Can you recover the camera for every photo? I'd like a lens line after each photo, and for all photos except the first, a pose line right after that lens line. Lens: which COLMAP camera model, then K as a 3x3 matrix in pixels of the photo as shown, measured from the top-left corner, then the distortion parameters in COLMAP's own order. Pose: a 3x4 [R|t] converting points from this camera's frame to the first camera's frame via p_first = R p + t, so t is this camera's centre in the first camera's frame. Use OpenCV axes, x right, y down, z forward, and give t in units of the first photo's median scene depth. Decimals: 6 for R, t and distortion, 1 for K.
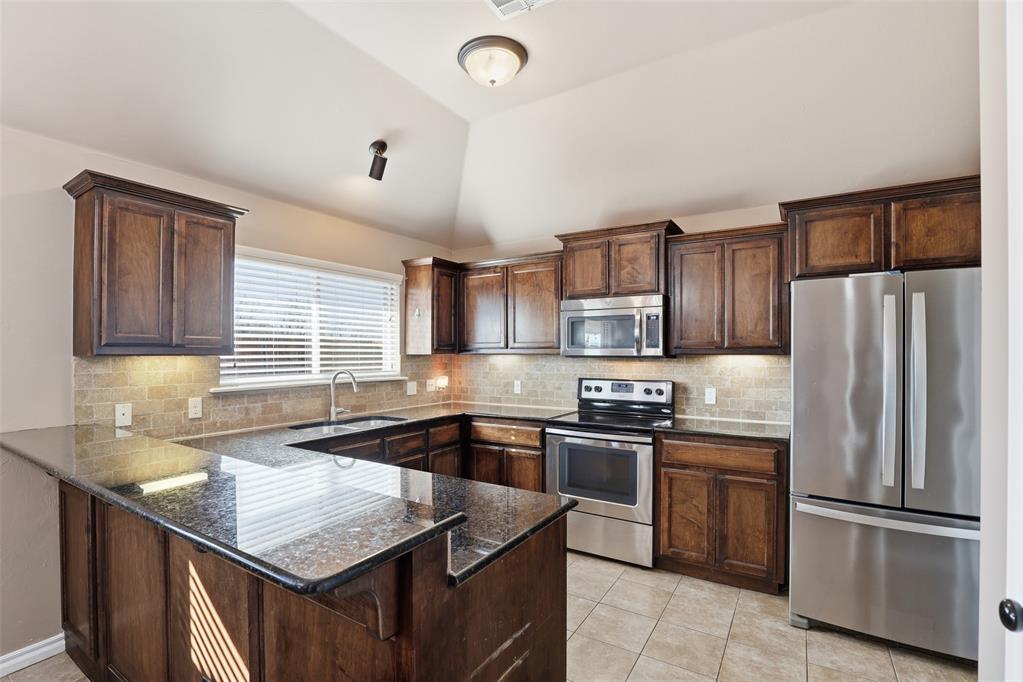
lens RADIAL K [[473.3, 0, 502.8], [0, 473.3, 348.1], [0, 0, 1]] dist [-0.029680, 0.000749]
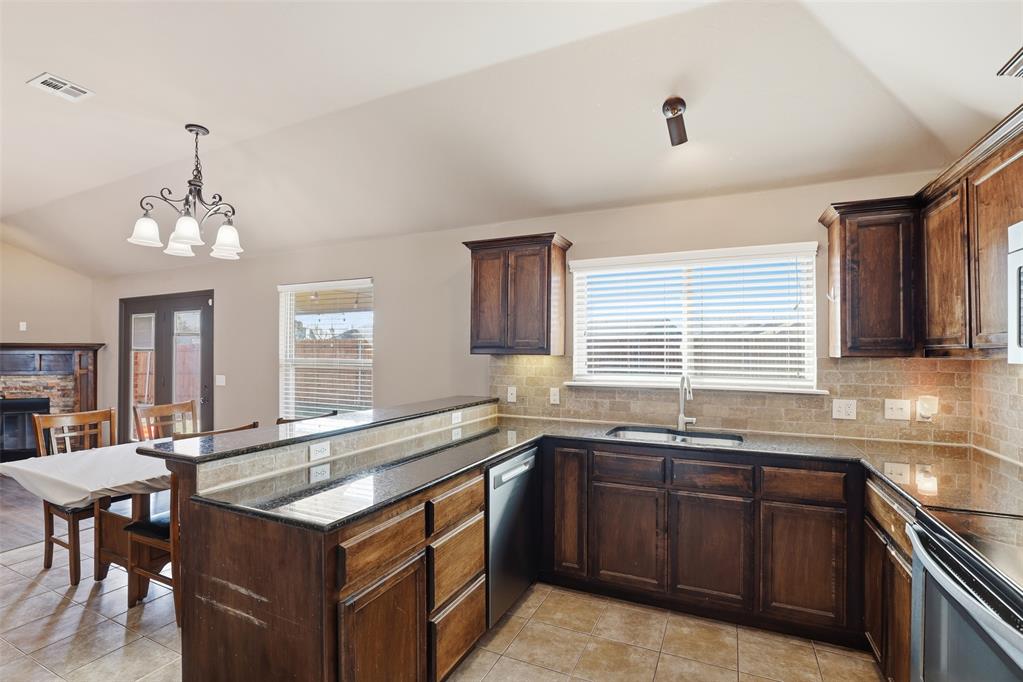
lens RADIAL K [[473.3, 0, 505.3], [0, 473.3, 346.3], [0, 0, 1]] dist [-0.029680, 0.000749]
pose [[0.122358, -0.006569, -0.992464, 0.507493], [0.005306, 0.999968, -0.005964, -0.000353], [0.992472, -0.004536, 0.122389, 0.594183]]
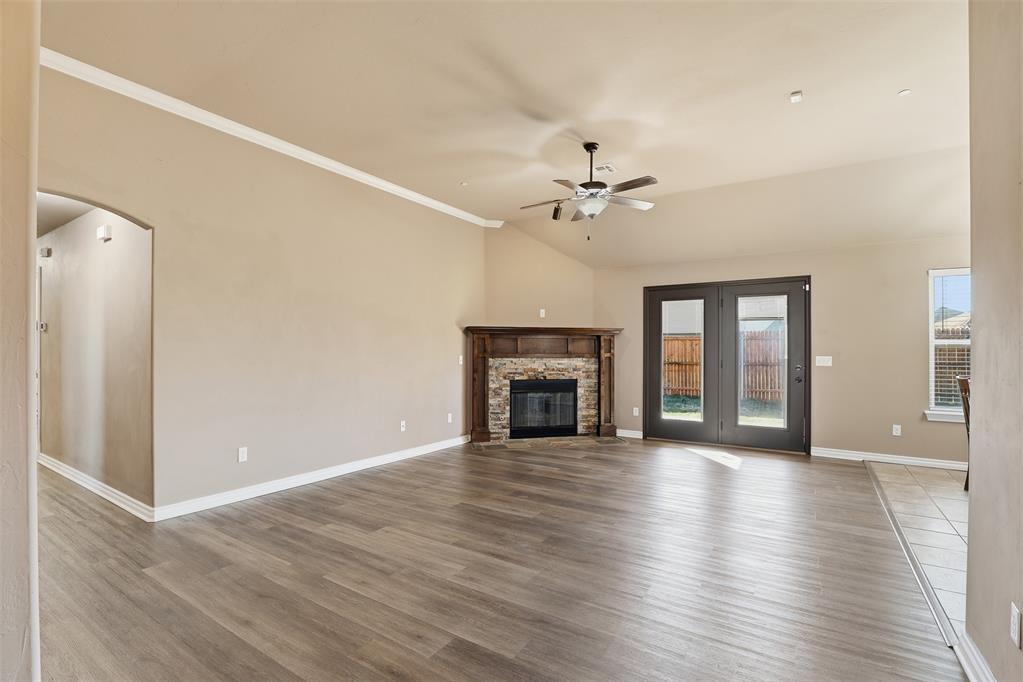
lens RADIAL K [[473.3, 0, 503.6], [0, 473.3, 344.9], [0, 0, 1]] dist [-0.029680, 0.000749]
pose [[-0.016565, -0.010003, -0.999813, 0.502034], [-0.000085, 0.999950, -0.010003, 0.059459], [0.999863, -0.000080, -0.016565, -1.311511]]
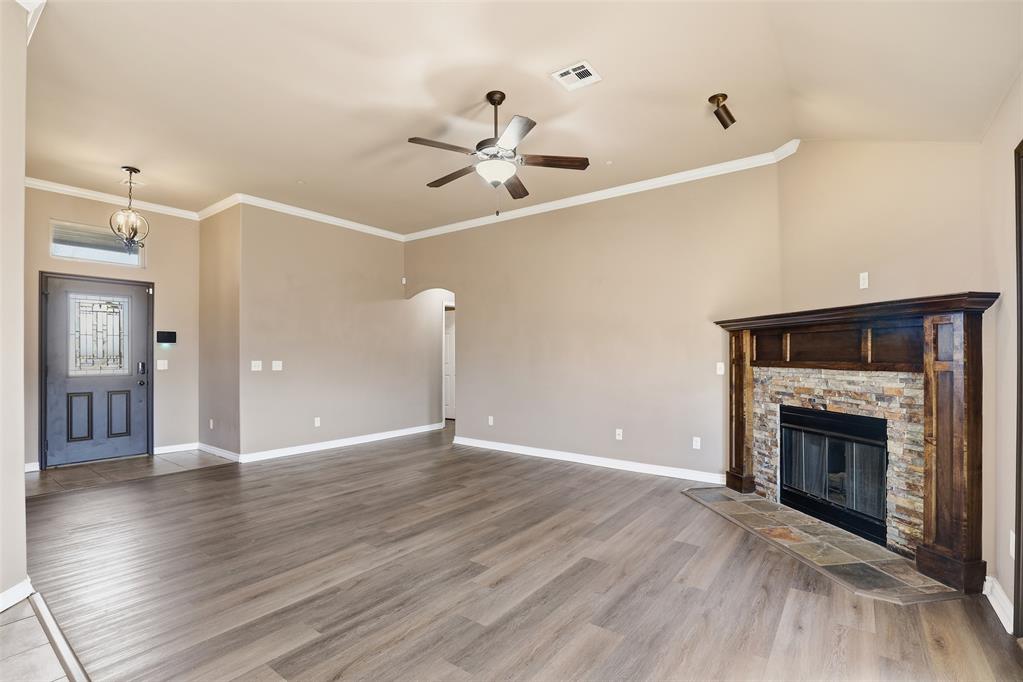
lens RADIAL K [[473.3, 0, 507.3], [0, 473.3, 349.7], [0, 0, 1]] dist [-0.029680, 0.000749]
pose [[-0.996766, 0.001571, 0.080345, -0.920249], [0.000378, 0.999890, -0.014855, 0.066286], [-0.080360, -0.014777, -0.996656, -0.064775]]
